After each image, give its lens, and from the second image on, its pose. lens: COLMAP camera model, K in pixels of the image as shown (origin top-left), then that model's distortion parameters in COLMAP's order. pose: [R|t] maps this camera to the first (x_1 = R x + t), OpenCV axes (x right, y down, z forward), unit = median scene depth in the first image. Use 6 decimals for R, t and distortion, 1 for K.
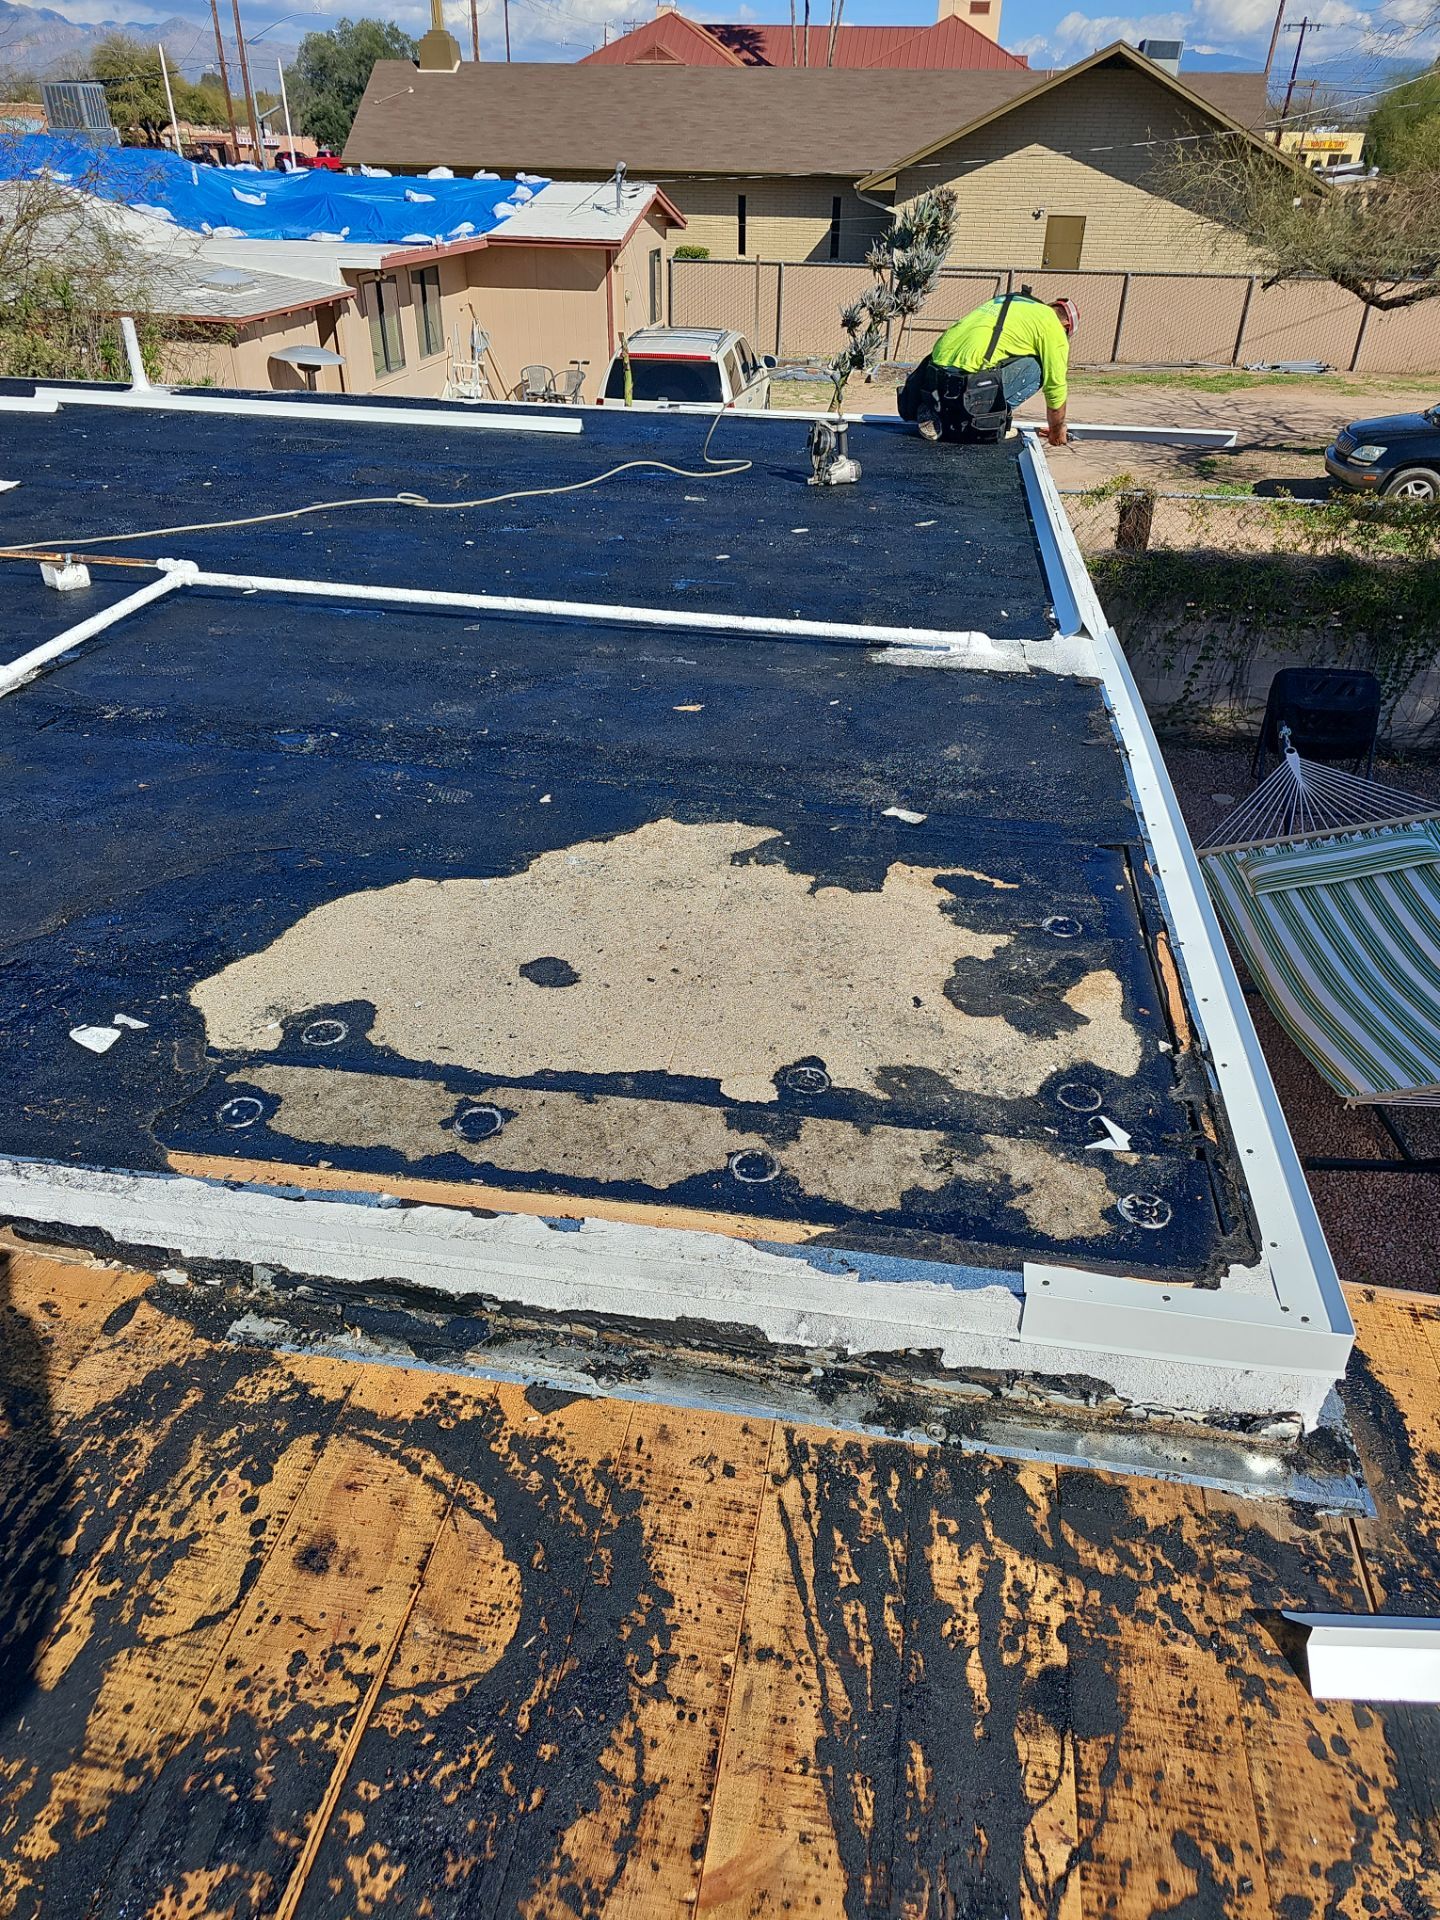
lens RADIAL K [[1455.5, 0, 727.5], [0, 1455.5, 964.2], [0, 0, 1]] dist [0.043205, -0.031863]
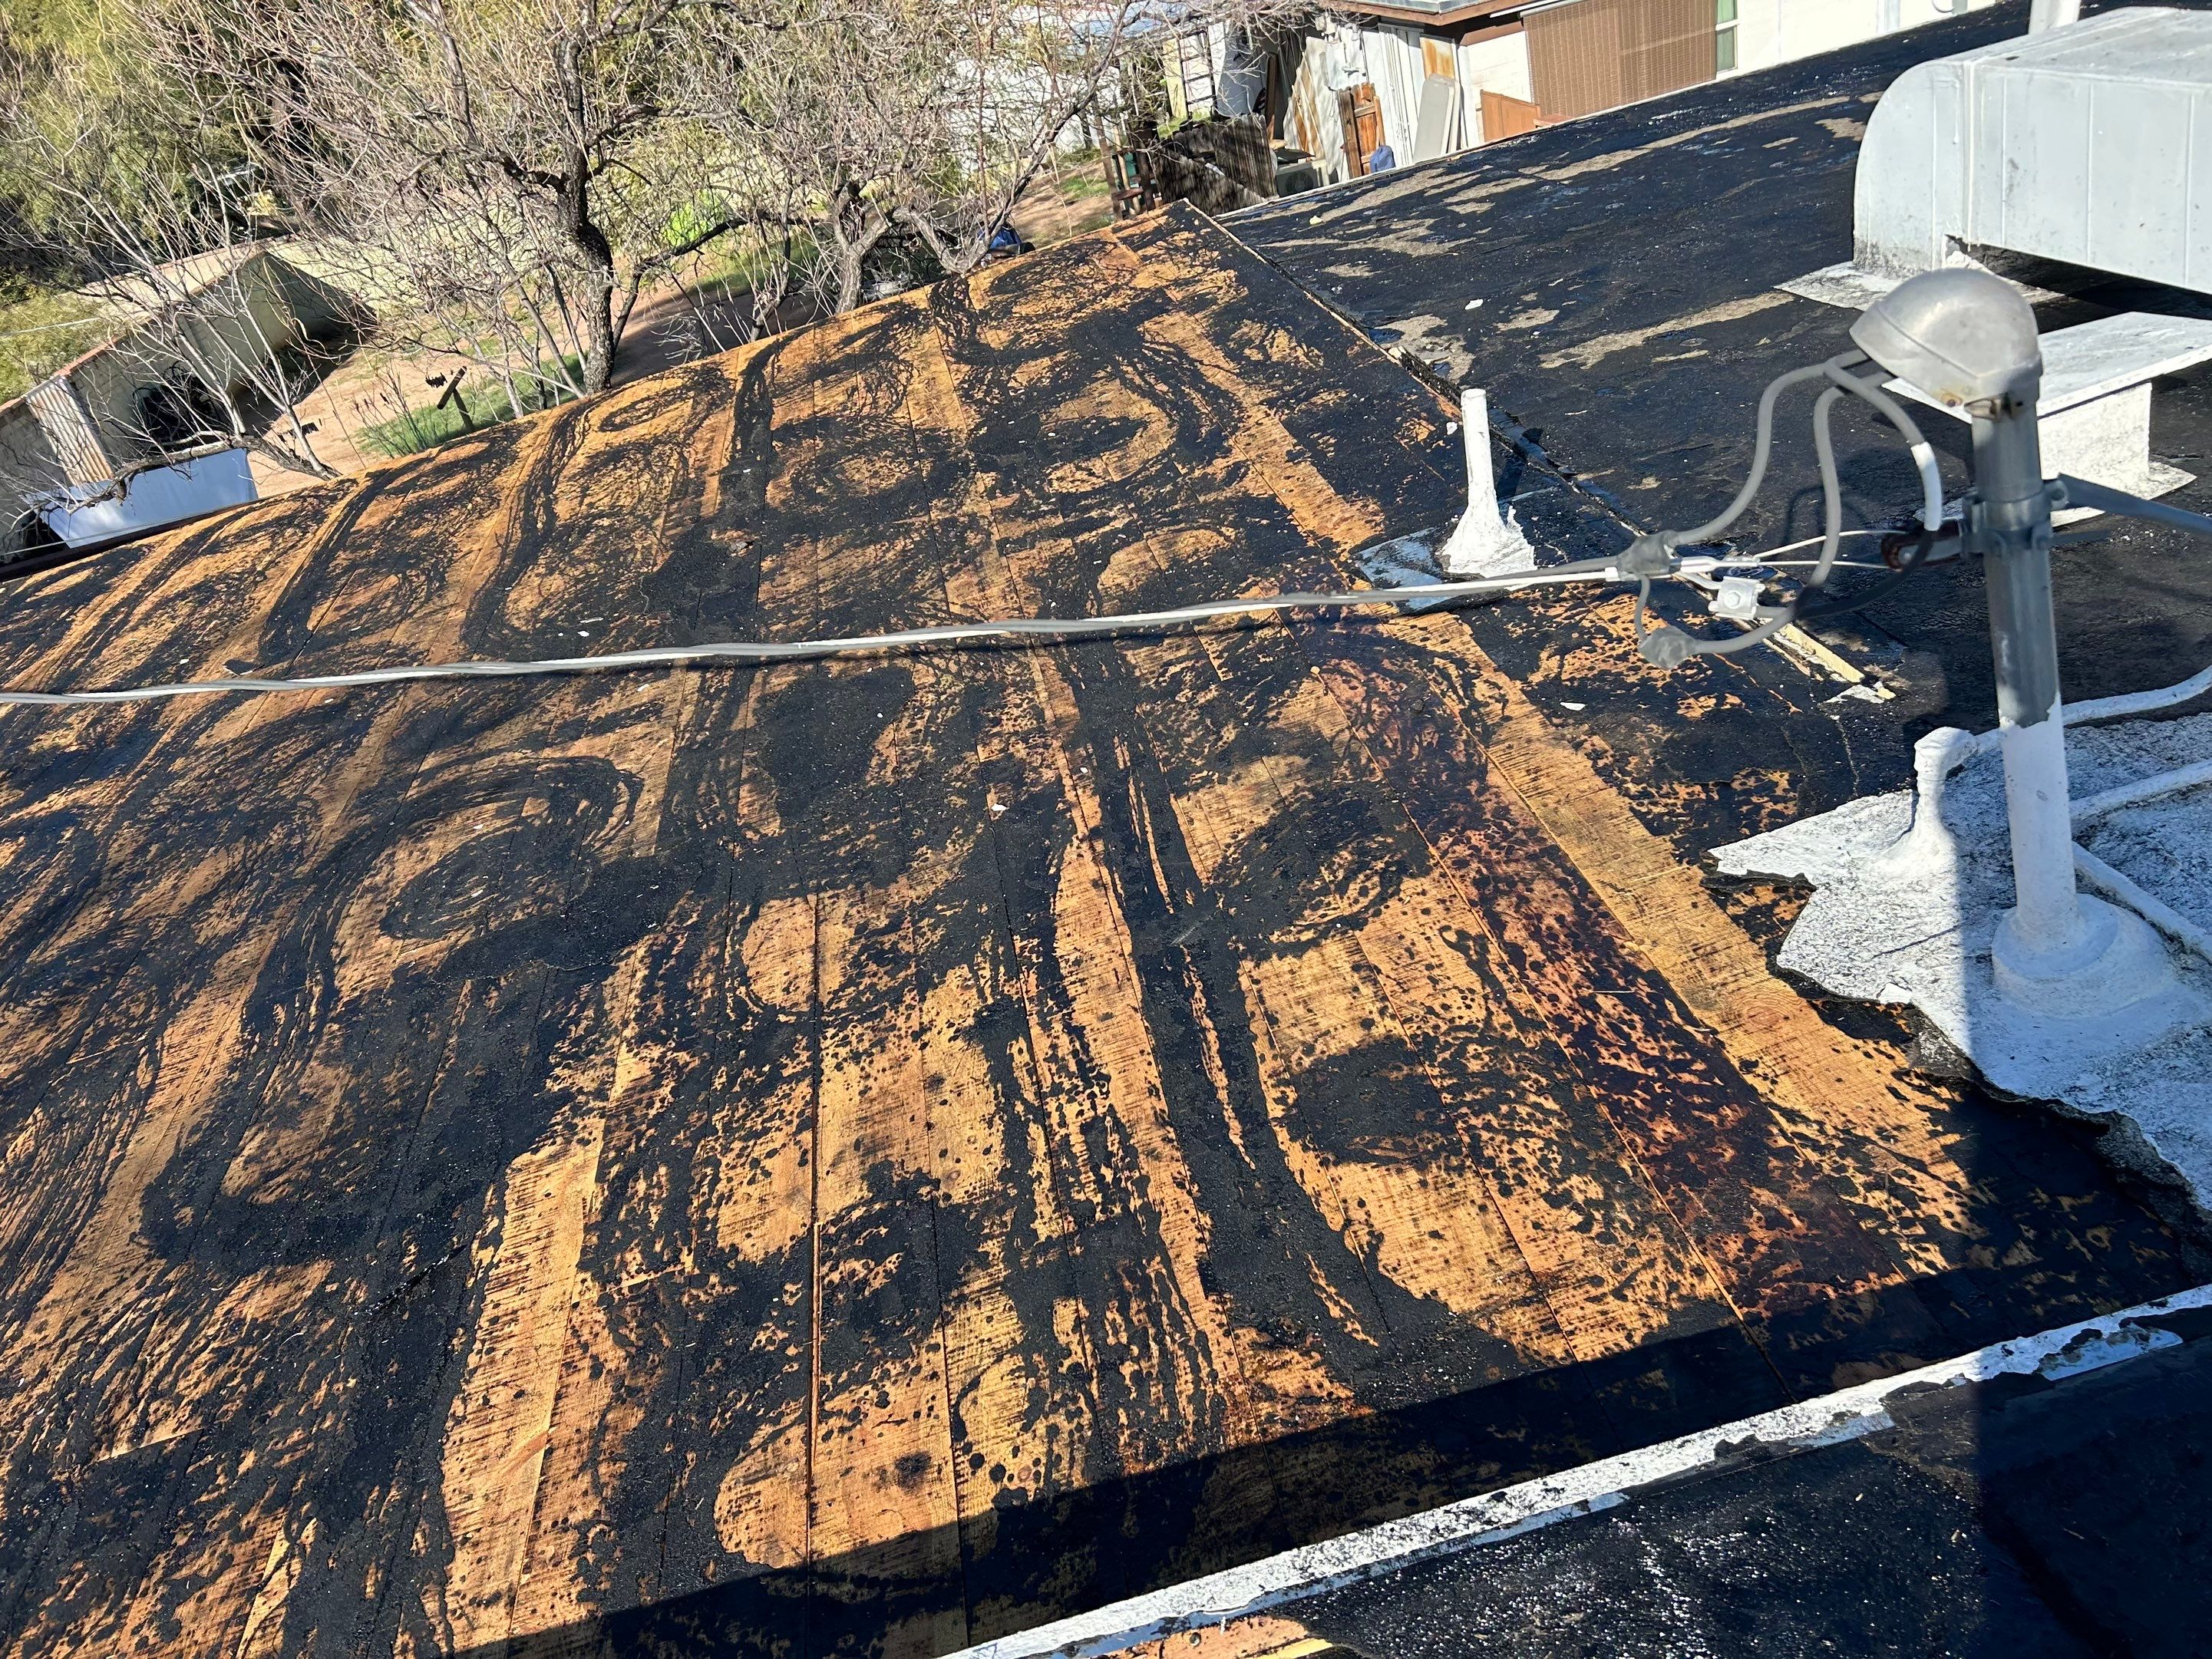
lens RADIAL K [[1676.7, 0, 1106.0], [0, 1676.7, 829.5], [0, 0, 1]] dist [0.043205, -0.031863]
pose [[-0.923606, 0.336331, -0.183942, -0.354507], [0.020853, 0.523203, 0.851953, -0.889603], [0.382777, 0.783033, -0.490247, 1.339650]]
